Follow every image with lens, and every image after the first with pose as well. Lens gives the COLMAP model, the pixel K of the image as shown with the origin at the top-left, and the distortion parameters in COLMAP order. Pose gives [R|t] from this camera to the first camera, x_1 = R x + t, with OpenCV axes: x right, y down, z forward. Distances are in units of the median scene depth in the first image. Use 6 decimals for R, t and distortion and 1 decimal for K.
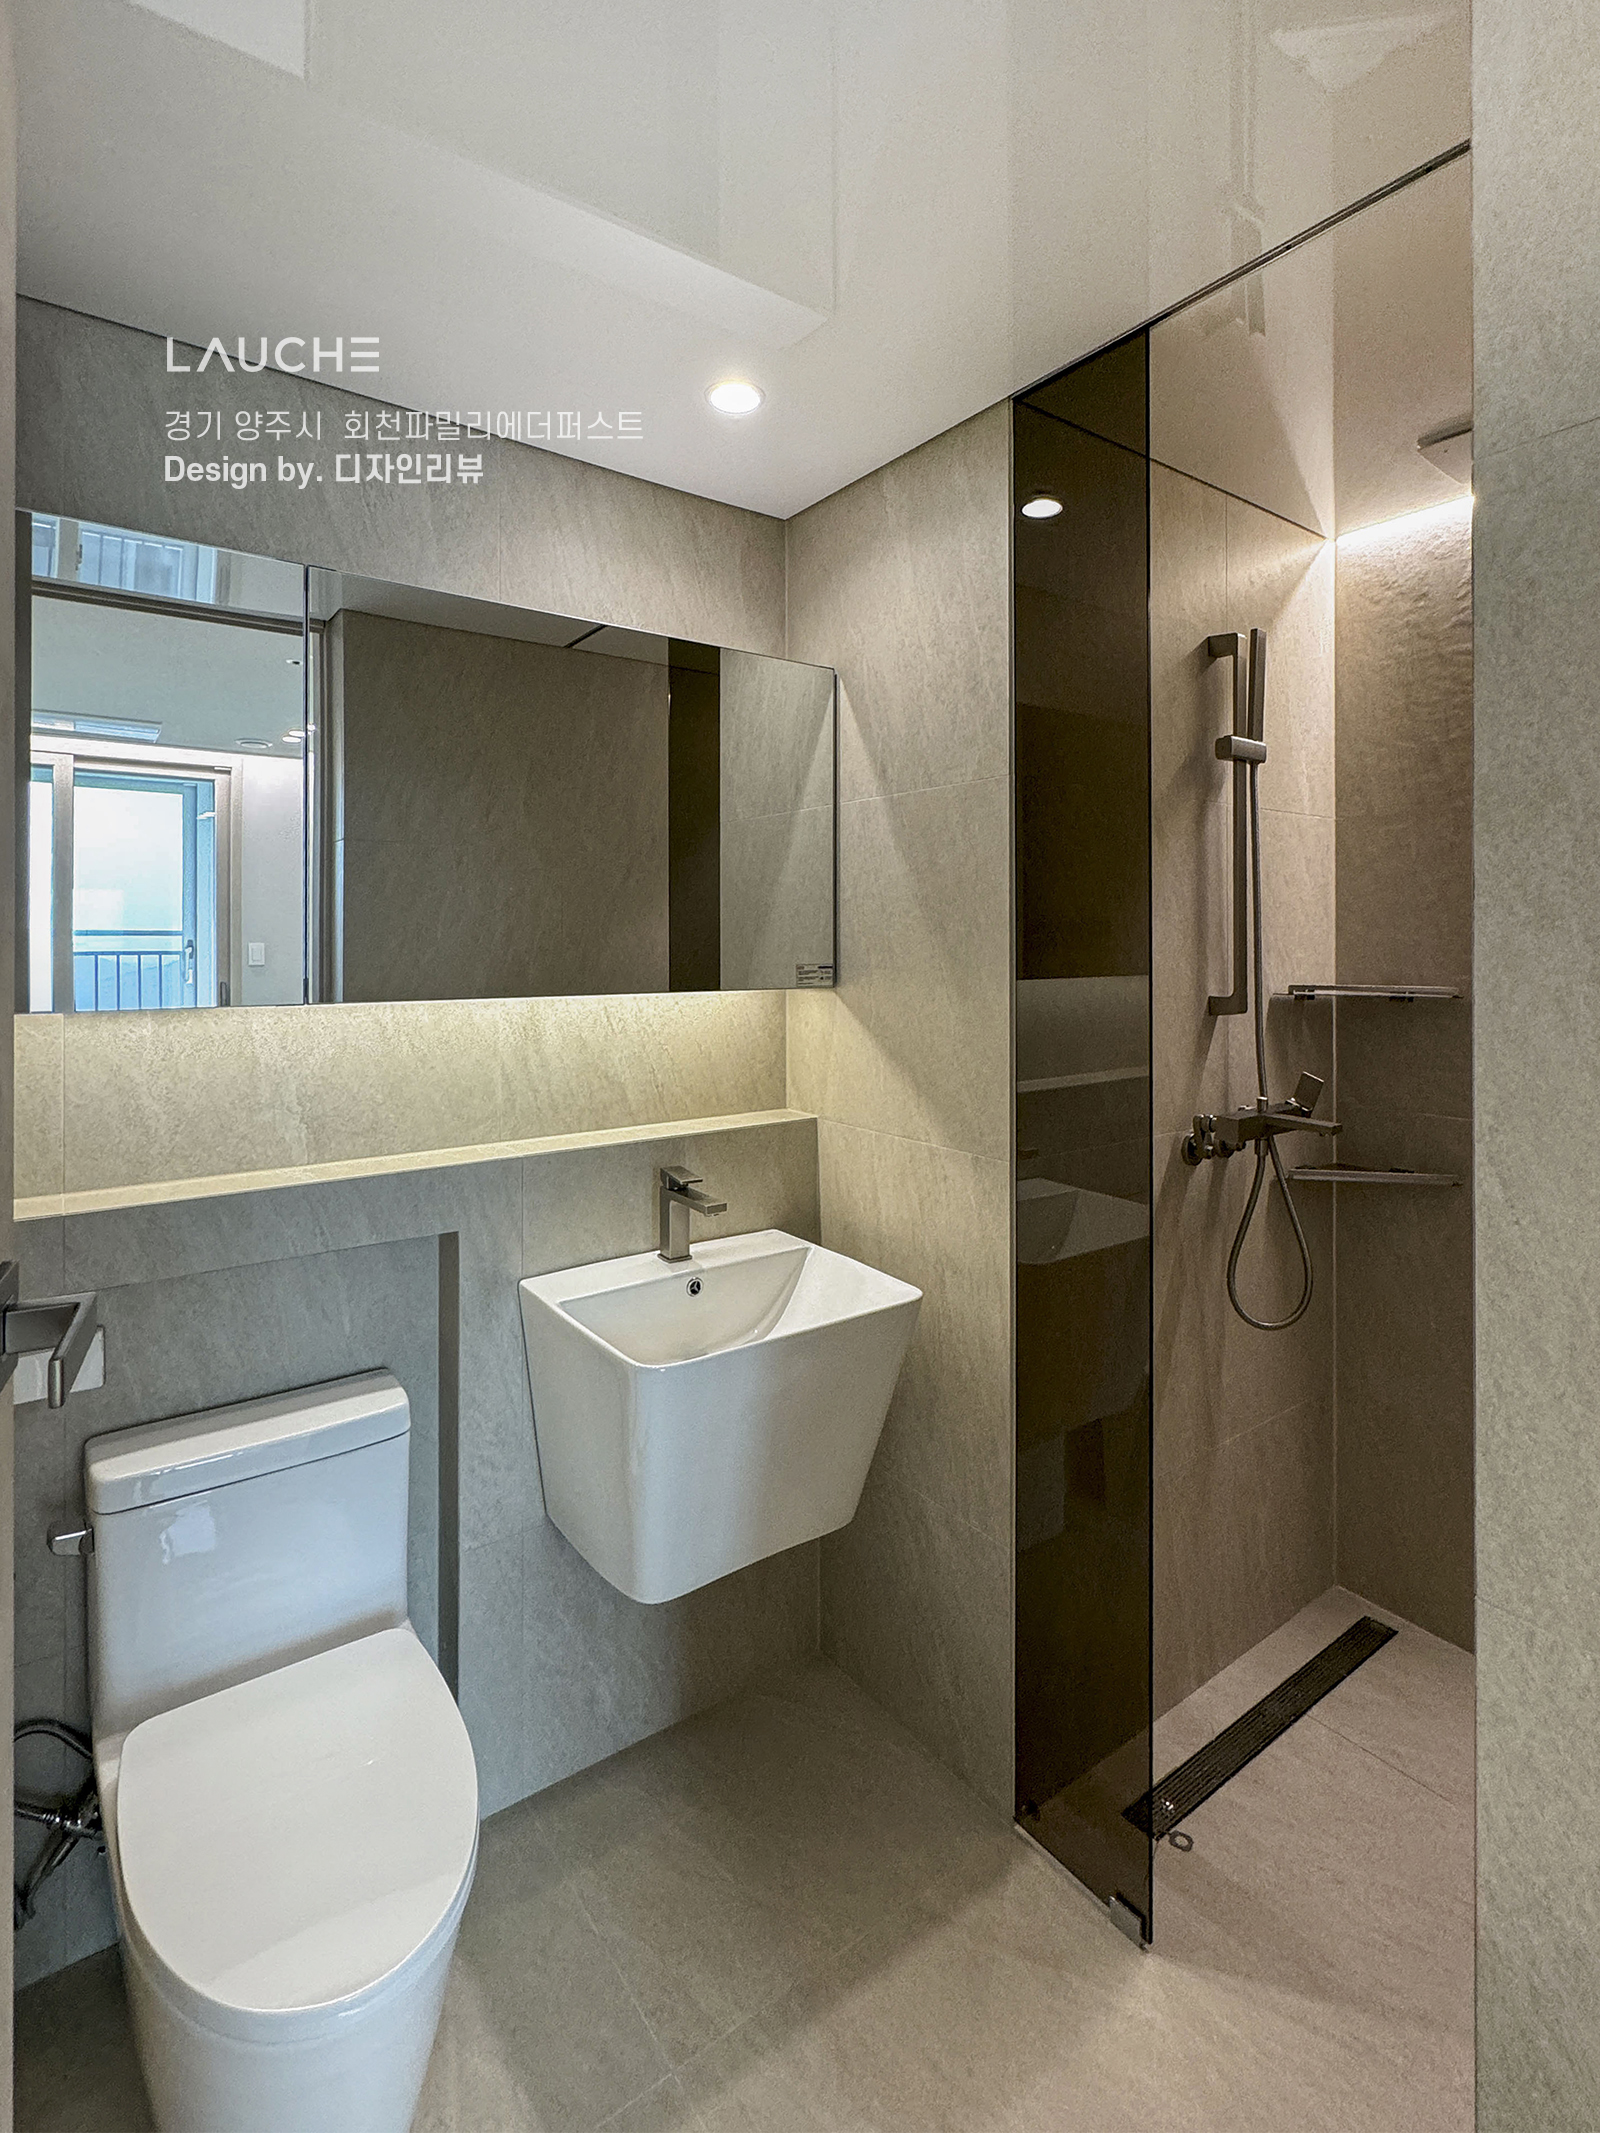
lens RADIAL K [[1041.5, 0, 853.1], [0, 1041.5, 913.7], [0, 0, 1]] dist [0.000373, 0.000256]
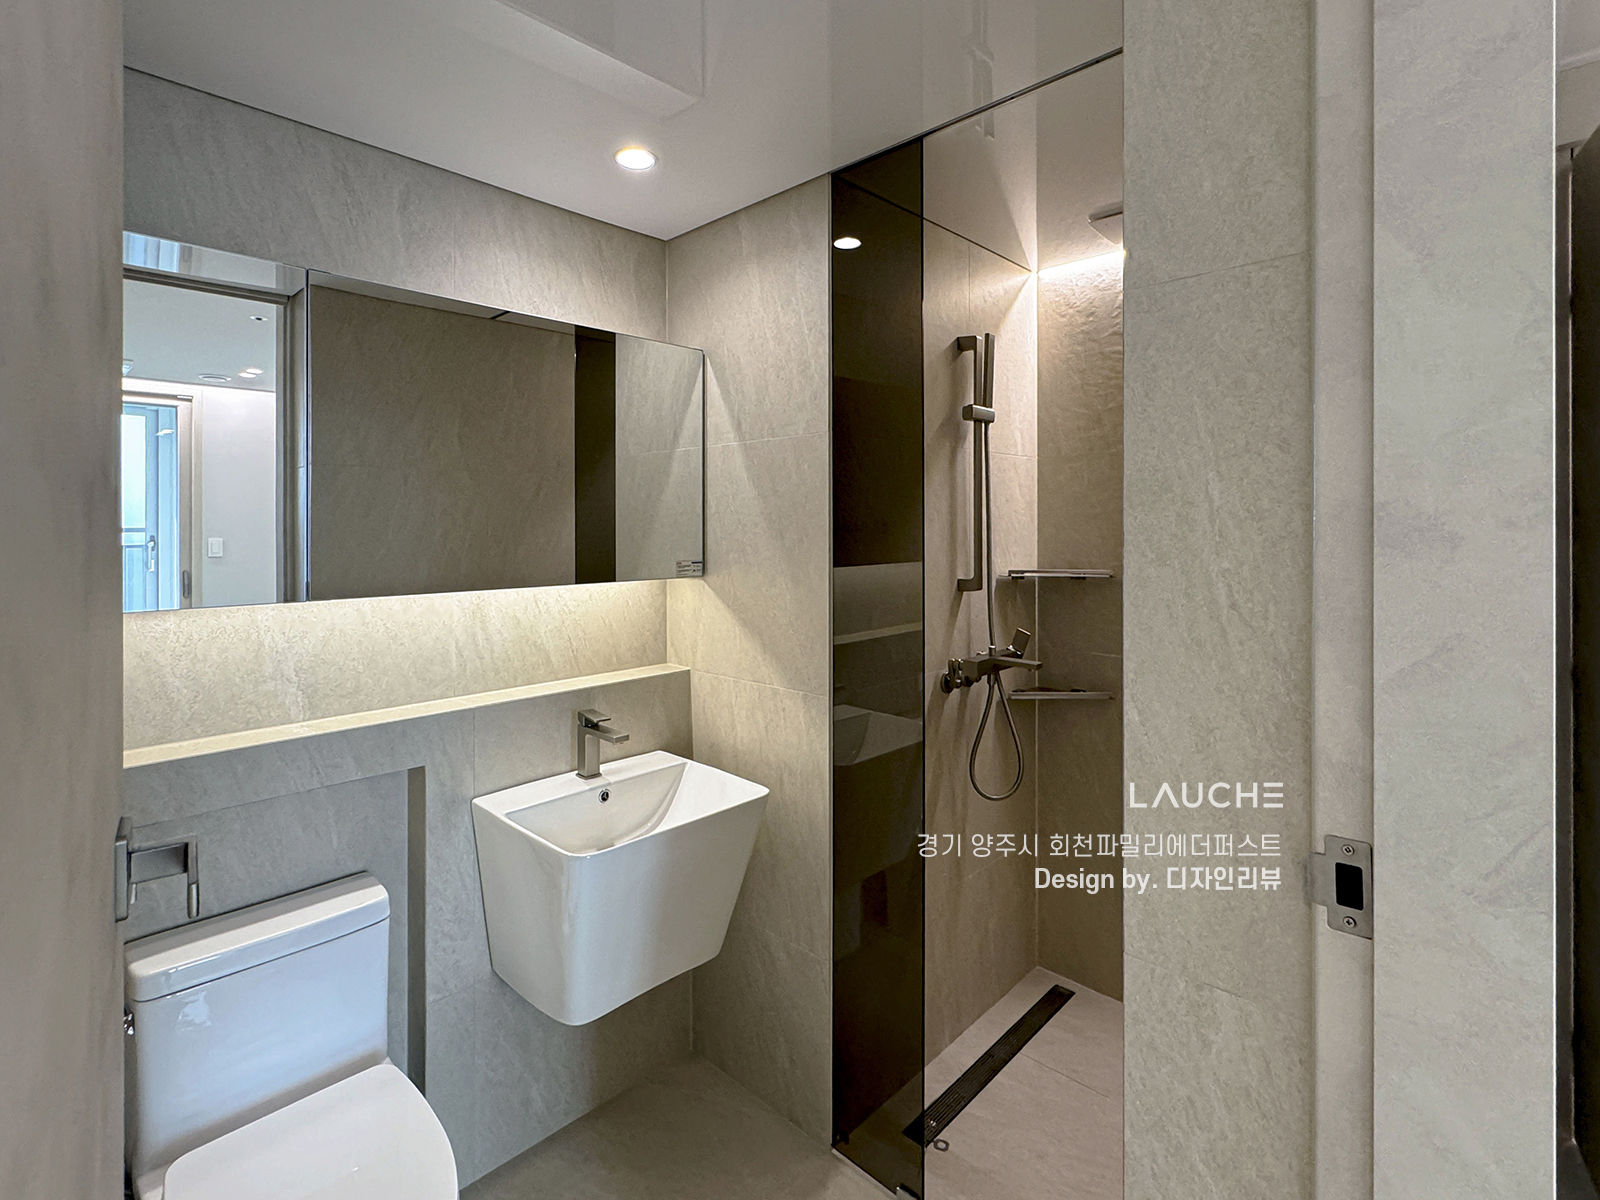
lens RADIAL K [[766.7, 0, 821.6], [0, 766.7, 510.7], [0, 0, 1]] dist [0.002855, -0.000102]
pose [[0.986520, -0.000884, 0.163637, -0.030830], [0.000087, 0.999988, 0.004878, -0.024491], [-0.163640, -0.004798, 0.986509, -0.050261]]
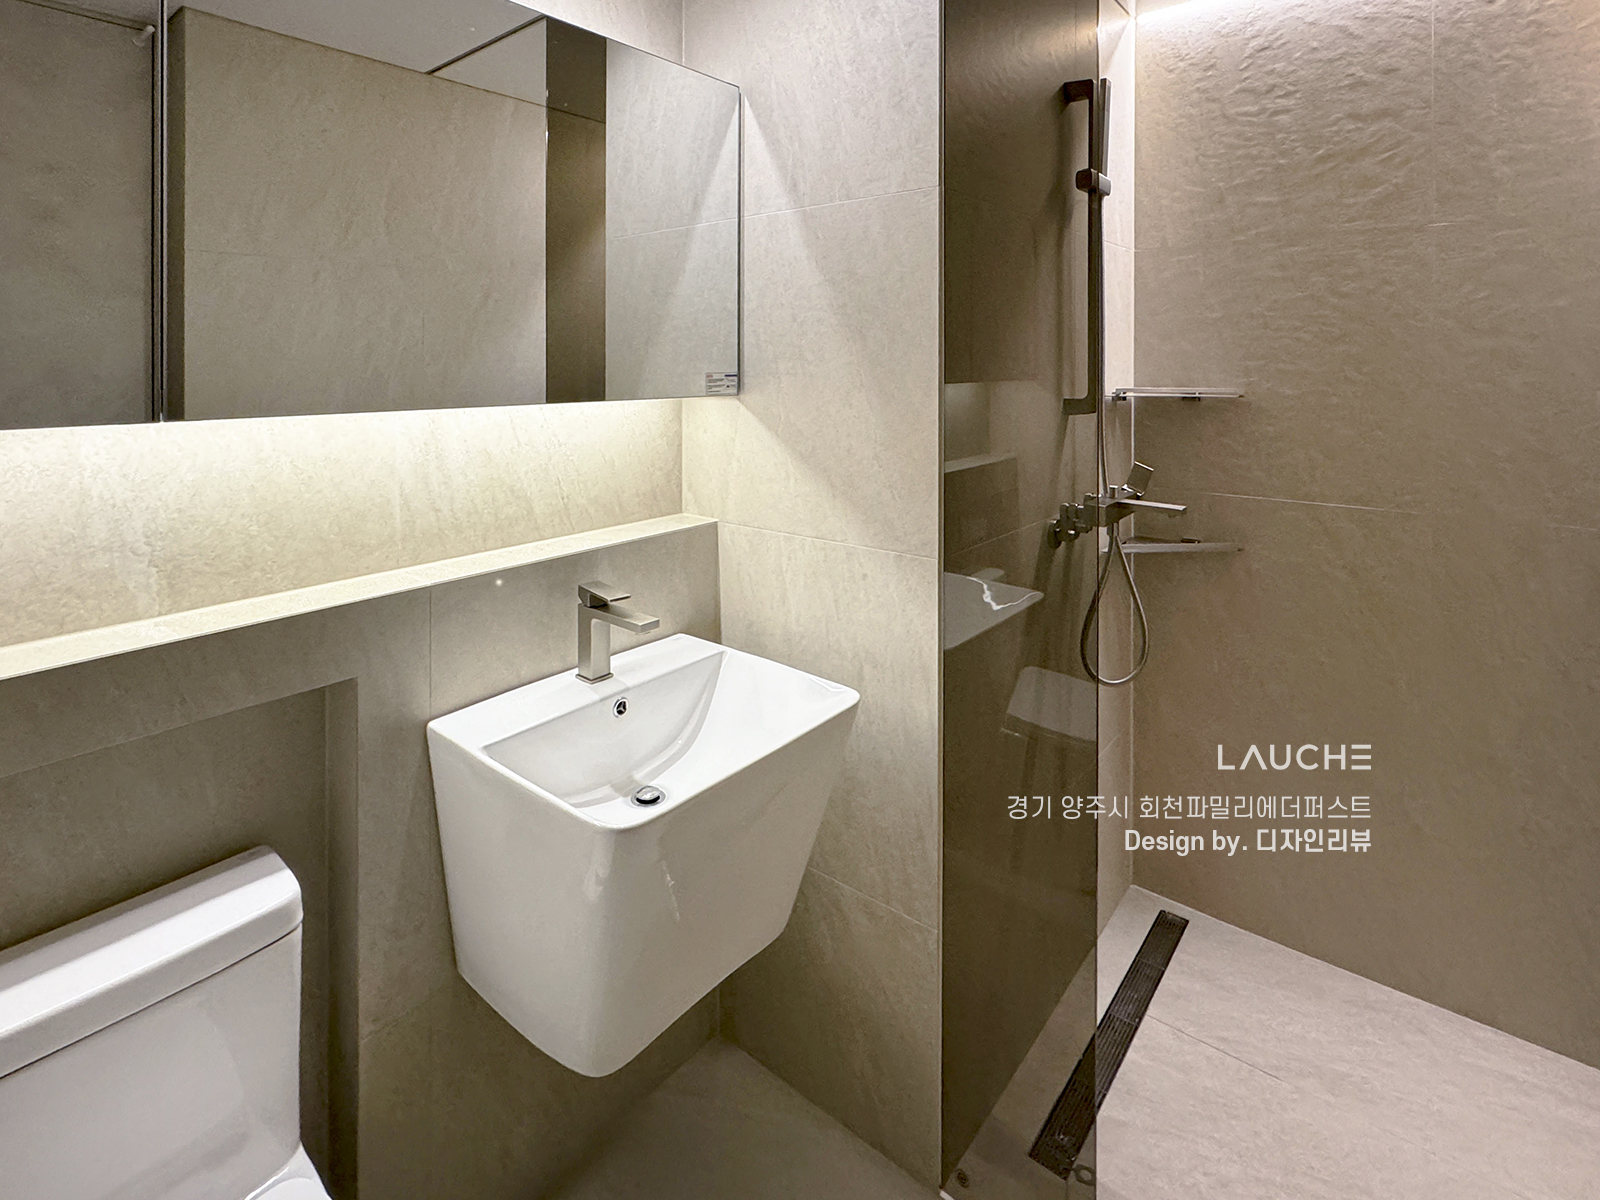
lens RADIAL K [[795.8, 0, 801.6], [0, 795.8, 345.2], [0, 0, 1]] dist [0.001117, 0.001357]
pose [[0.974510, 0.000333, 0.224344, -0.140496], [-0.000762, 0.999998, 0.001828, 0.020684], [-0.224343, -0.001952, 0.974508, 0.224915]]
